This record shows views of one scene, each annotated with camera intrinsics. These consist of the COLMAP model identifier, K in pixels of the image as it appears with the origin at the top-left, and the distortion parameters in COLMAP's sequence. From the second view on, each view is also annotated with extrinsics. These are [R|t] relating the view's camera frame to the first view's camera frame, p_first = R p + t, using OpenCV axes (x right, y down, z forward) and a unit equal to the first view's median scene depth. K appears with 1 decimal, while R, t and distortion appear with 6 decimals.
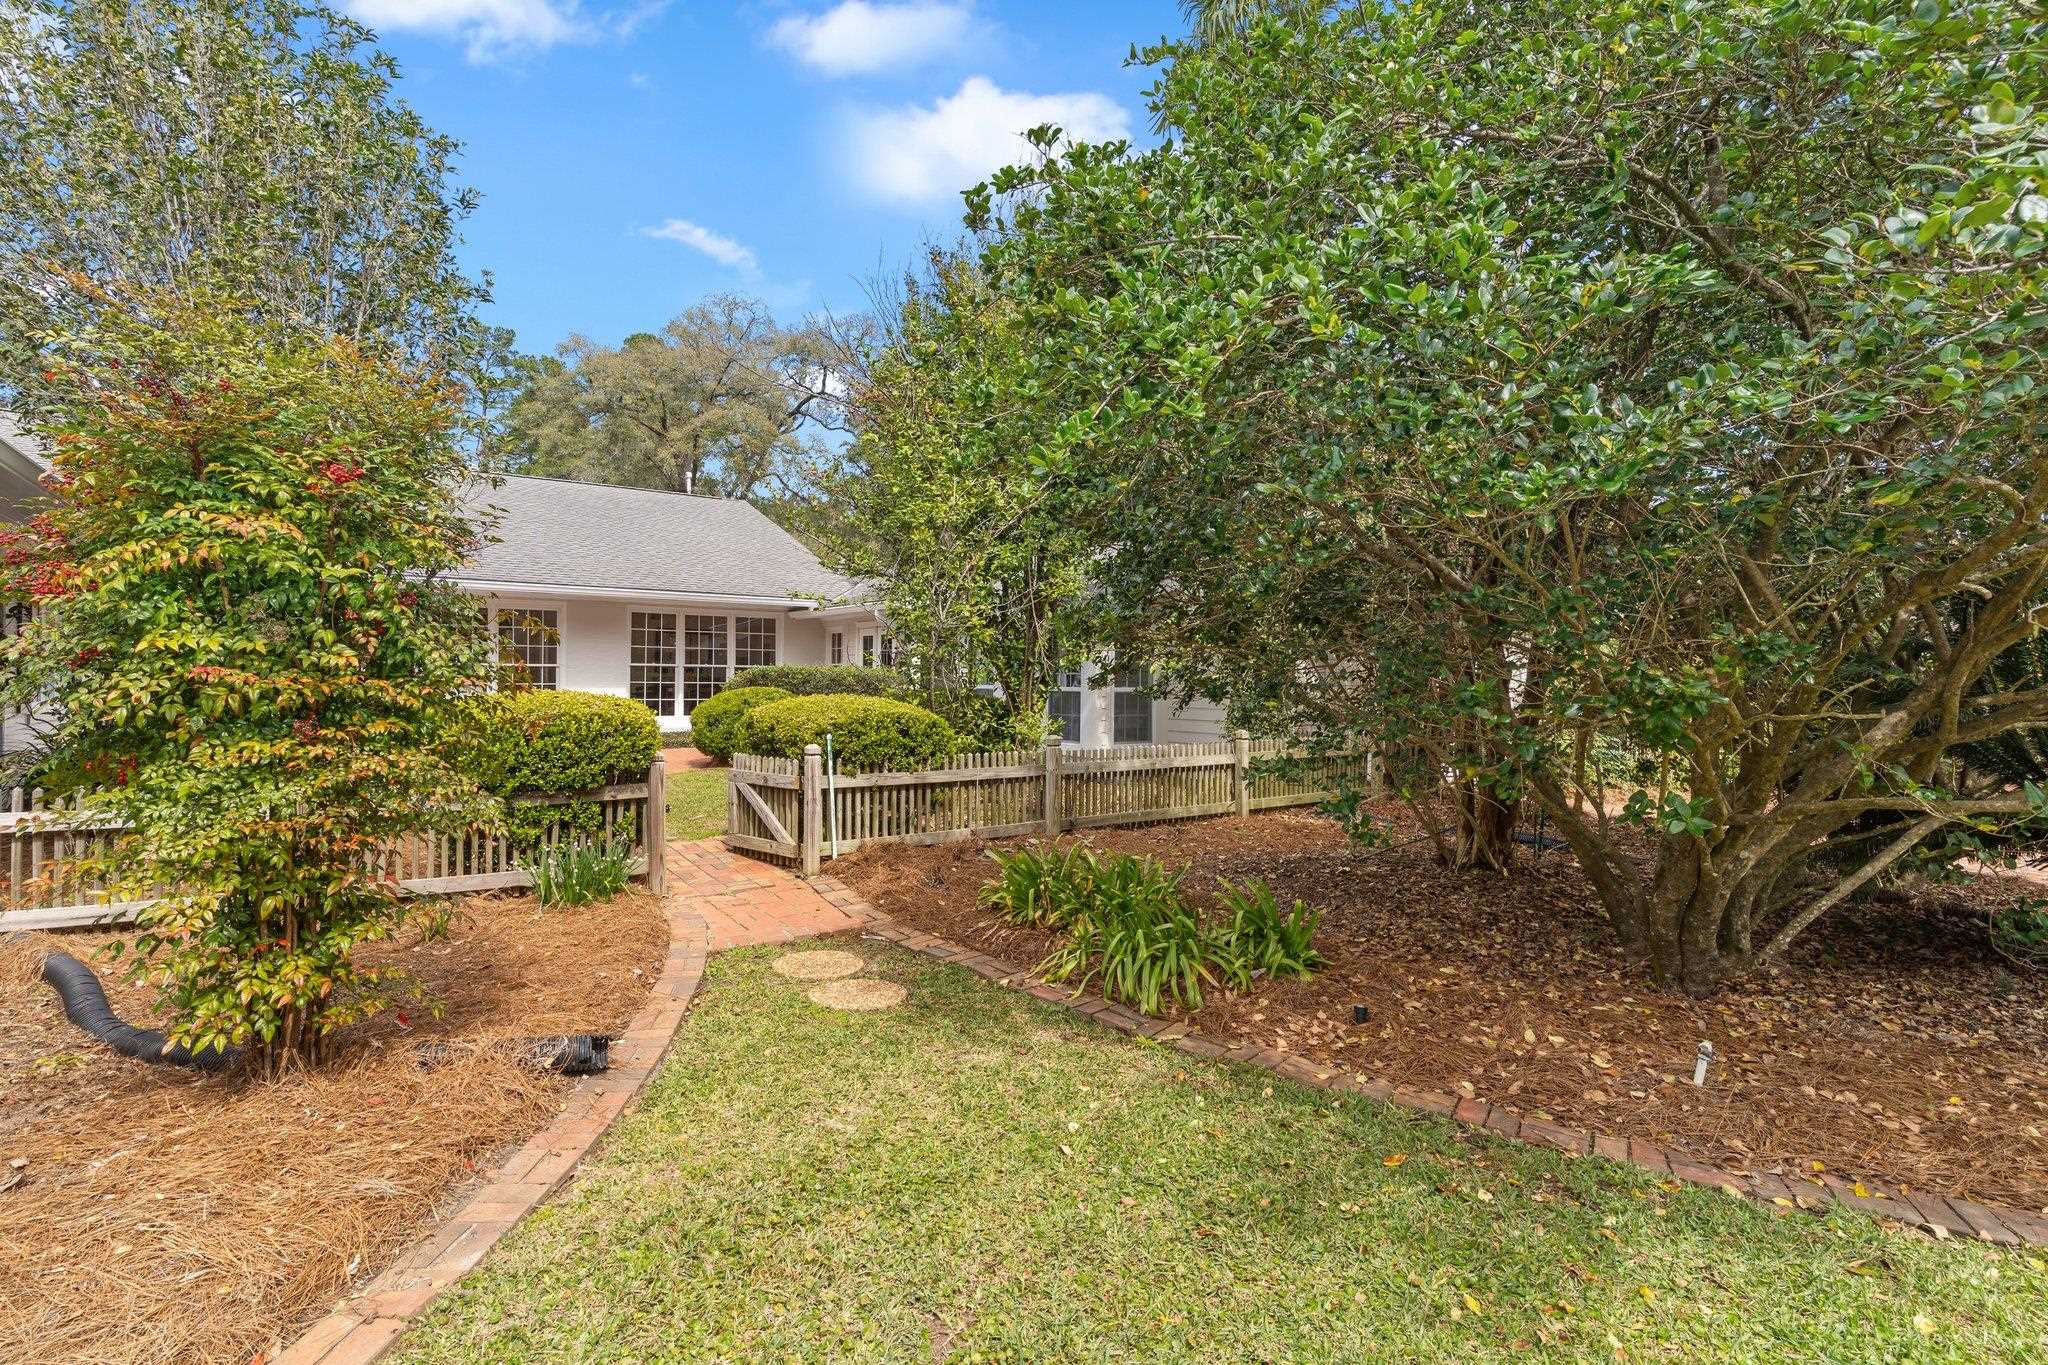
lens RADIAL K [[985.9, 0, 1024.0], [0, 985.9, 682.5], [0, 0, 1]] dist [0.002000, 0.000487]
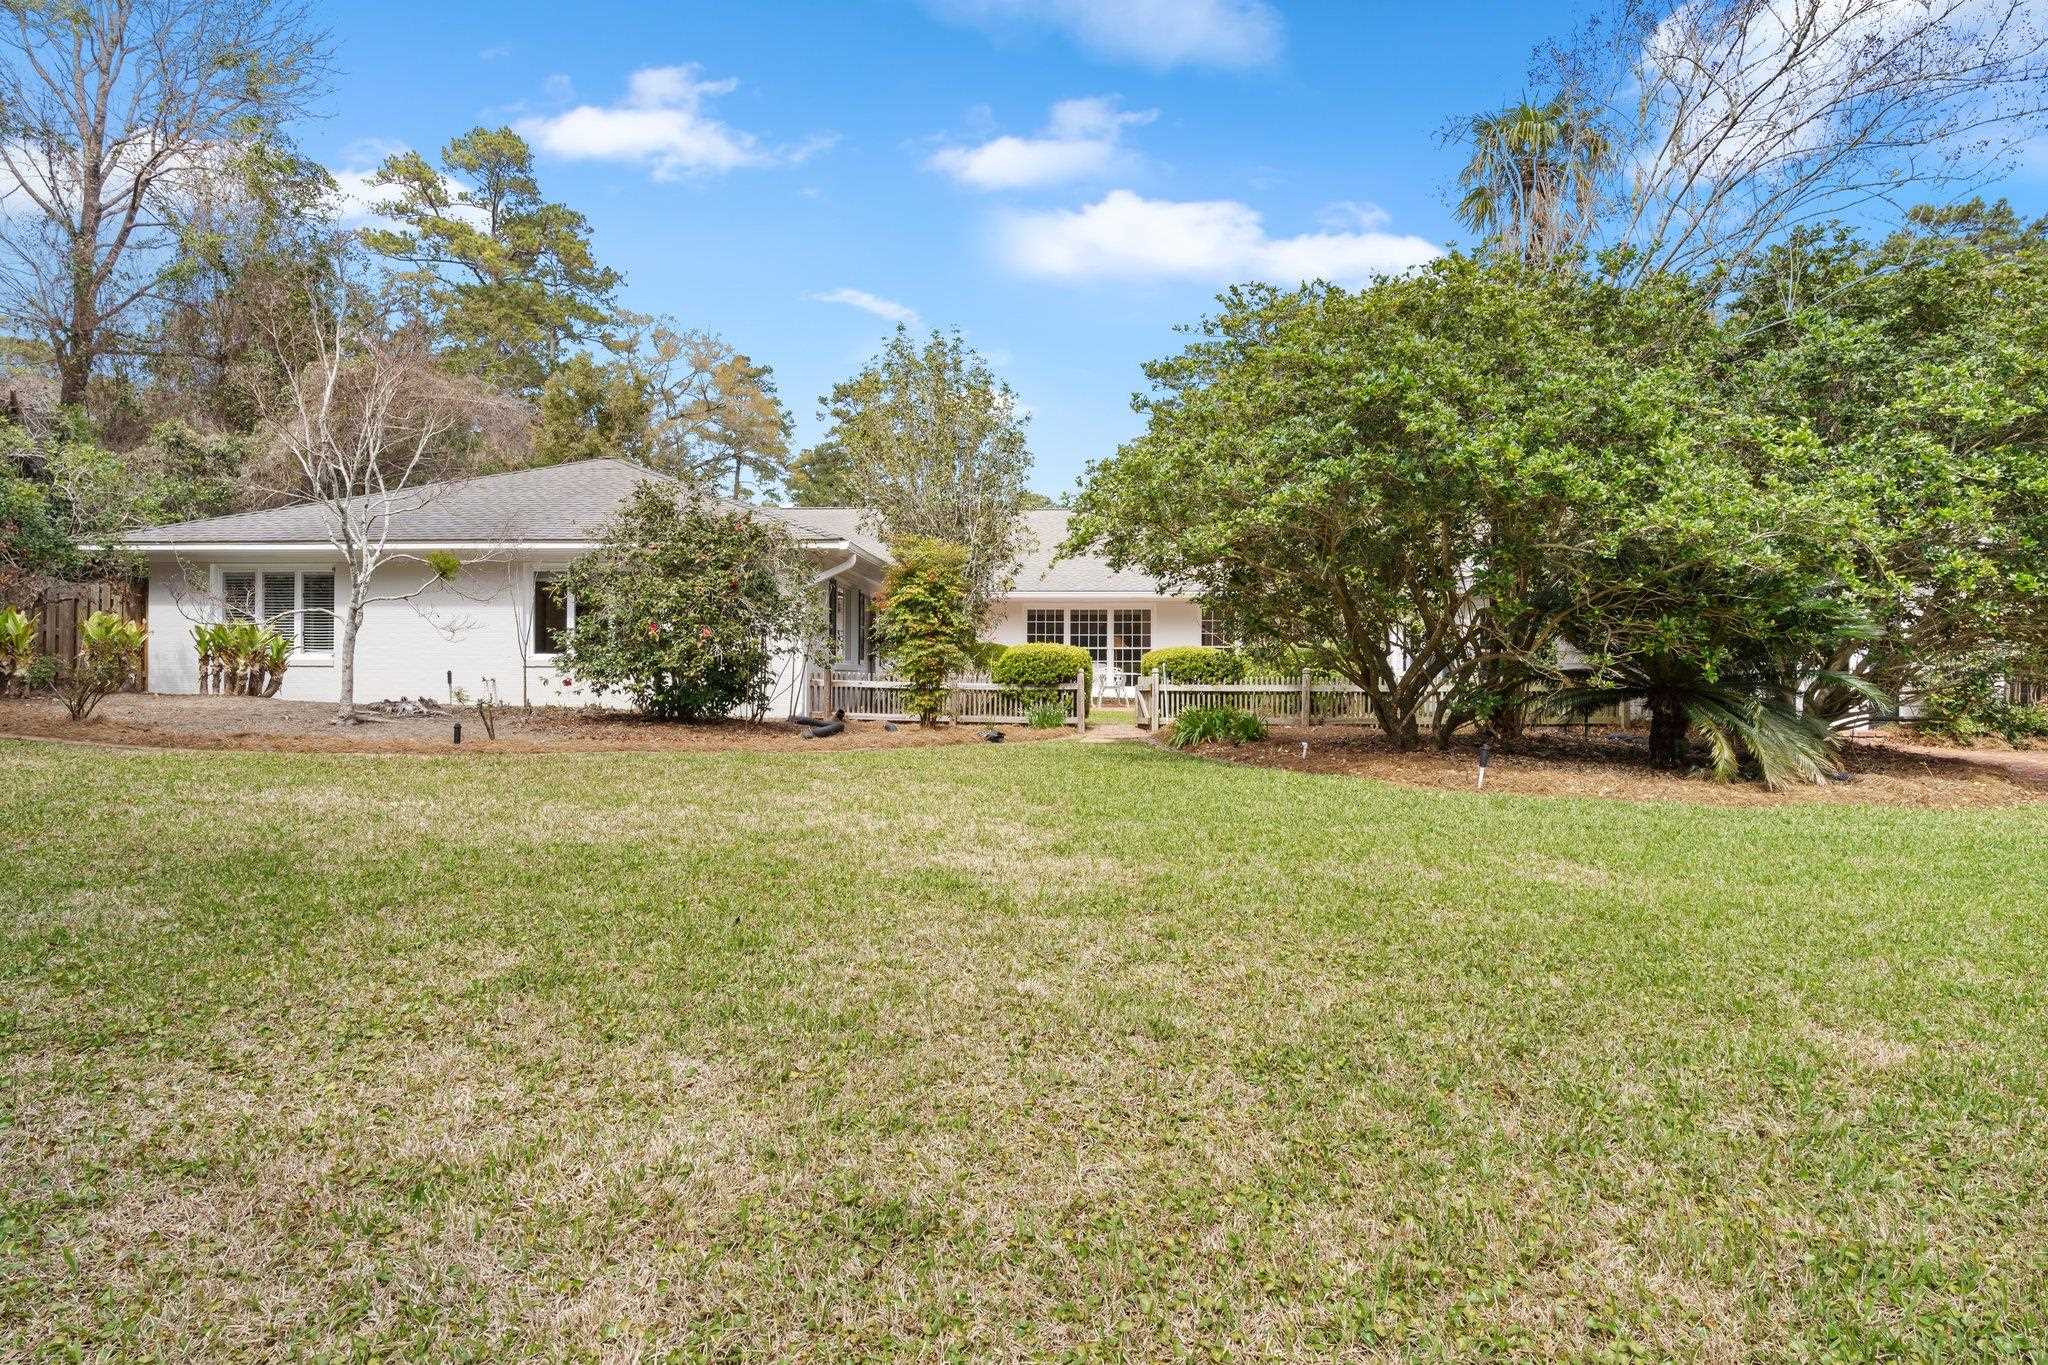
lens RADIAL K [[1162.7, 0, 1024.0], [0, 1162.7, 682.5], [0, 0, 1]] dist [-0.000316, 0.000019]
pose [[0.778719, -0.005329, -0.627350, 1.311243], [0.000842, 0.999972, -0.007448, 0.133940], [0.627372, 0.005271, 0.778702, -1.260126]]
